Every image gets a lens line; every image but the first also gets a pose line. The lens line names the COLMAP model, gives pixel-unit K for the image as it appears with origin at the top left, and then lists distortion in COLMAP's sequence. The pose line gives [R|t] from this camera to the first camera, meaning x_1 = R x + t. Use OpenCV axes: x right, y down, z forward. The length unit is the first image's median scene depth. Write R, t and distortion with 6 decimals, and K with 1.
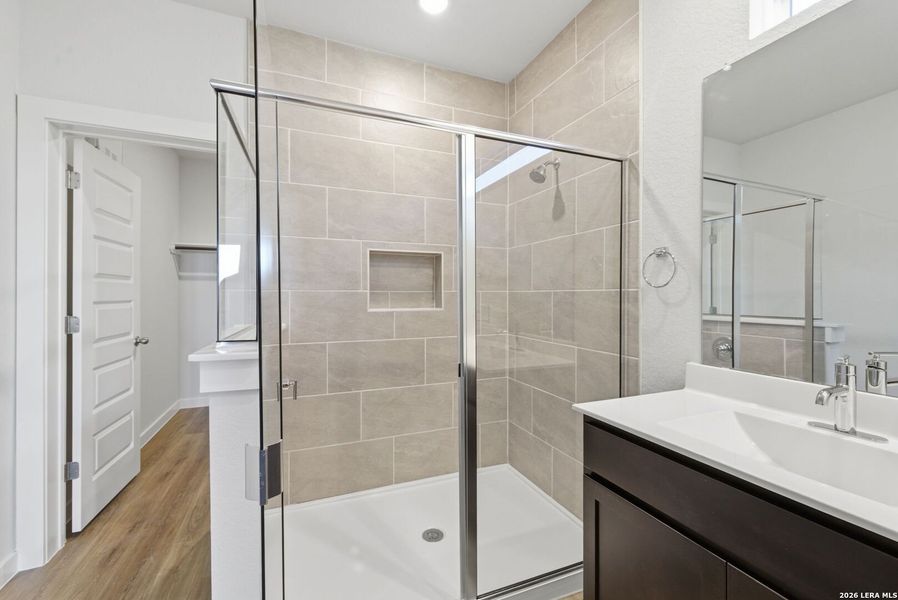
lens RADIAL K [[374.8, 0, 448.8], [0, 374.8, 293.5], [0, 0, 1]] dist [0.003185, -0.000801]
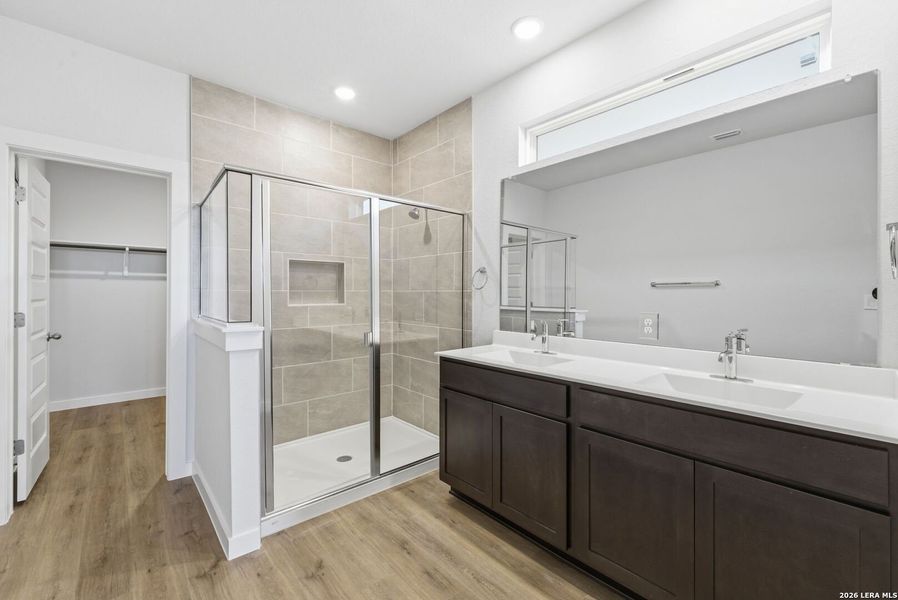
lens RADIAL K [[374.8, 0, 448.8], [0, 374.8, 293.5], [0, 0, 1]] dist [0.003185, -0.000801]
pose [[0.943087, -0.000307, 0.332545, -0.139241], [-0.001267, 0.999989, 0.004516, -0.004257], [-0.332542, -0.004680, 0.943077, -0.491343]]
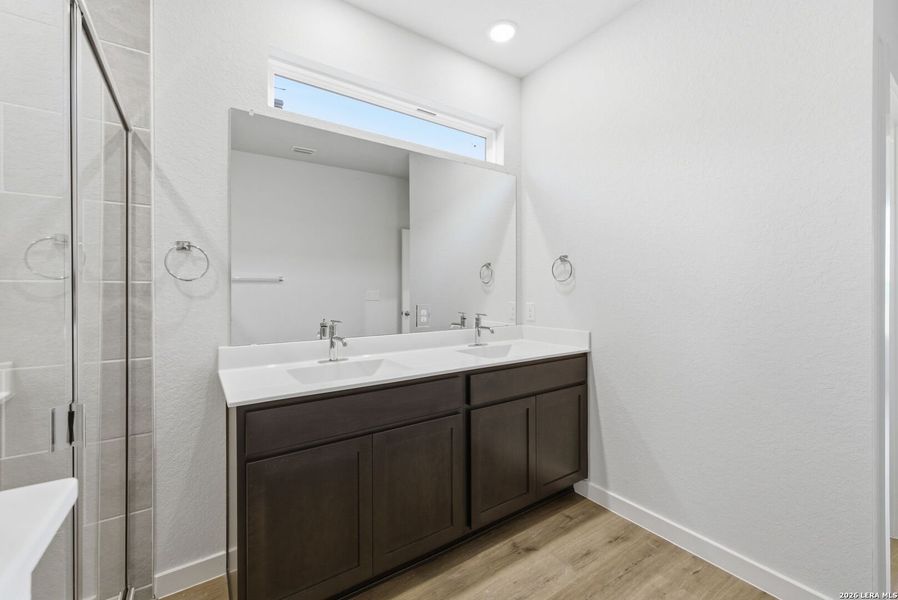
lens RADIAL K [[374.8, 0, 448.8], [0, 374.8, 293.5], [0, 0, 1]] dist [0.003185, -0.000801]
pose [[-0.208986, -0.006135, 0.977899, -0.448247], [-0.002423, 0.999980, 0.005756, 0.008256], [-0.977916, -0.001166, -0.208997, 0.399114]]
